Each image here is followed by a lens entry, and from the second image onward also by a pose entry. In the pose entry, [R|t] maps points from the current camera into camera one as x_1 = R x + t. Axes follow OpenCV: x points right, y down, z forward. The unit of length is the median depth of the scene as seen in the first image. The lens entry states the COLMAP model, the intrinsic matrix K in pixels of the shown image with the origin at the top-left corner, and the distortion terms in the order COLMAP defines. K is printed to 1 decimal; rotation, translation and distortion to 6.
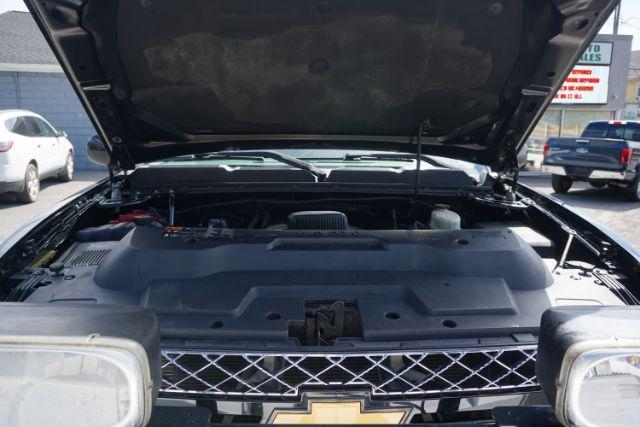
lens RADIAL K [[517.0, 0, 318.0], [0, 517.0, 215.6], [0, 0, 1]] dist [0.005253, 0.001916]
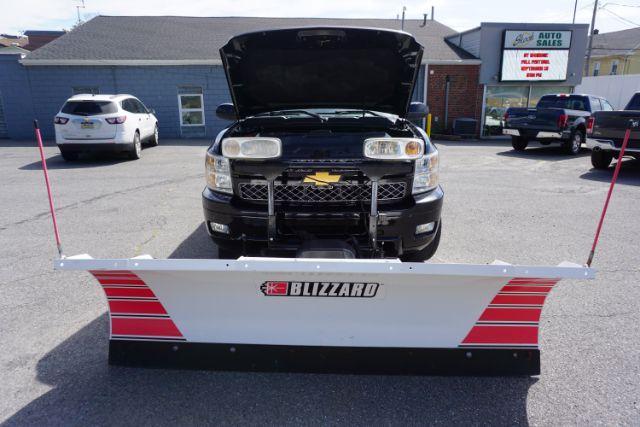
lens RADIAL K [[427.4, 0, 319.3], [0, 427.4, 212.4], [0, 0, 1]] dist [-0.027482, 0.026600]
pose [[0.998823, -0.005609, -0.048172, 0.010836], [0.009467, 0.996731, 0.080236, 0.027168], [0.047564, -0.080598, 0.995611, -0.141932]]
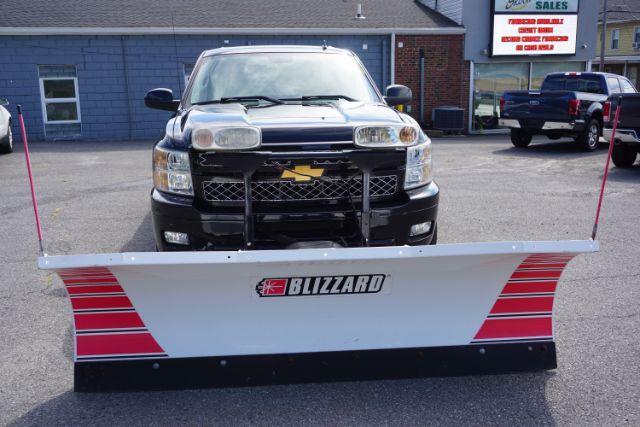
lens RADIAL K [[624.3, 0, 321.1], [0, 624.3, 213.1], [0, 0, 1]] dist [0.020555, 0.000000]
pose [[0.996094, -0.043434, 0.076876, -0.012319], [0.041322, 0.998729, 0.028847, 0.037579], [-0.078031, -0.025558, 0.996623, -0.198032]]
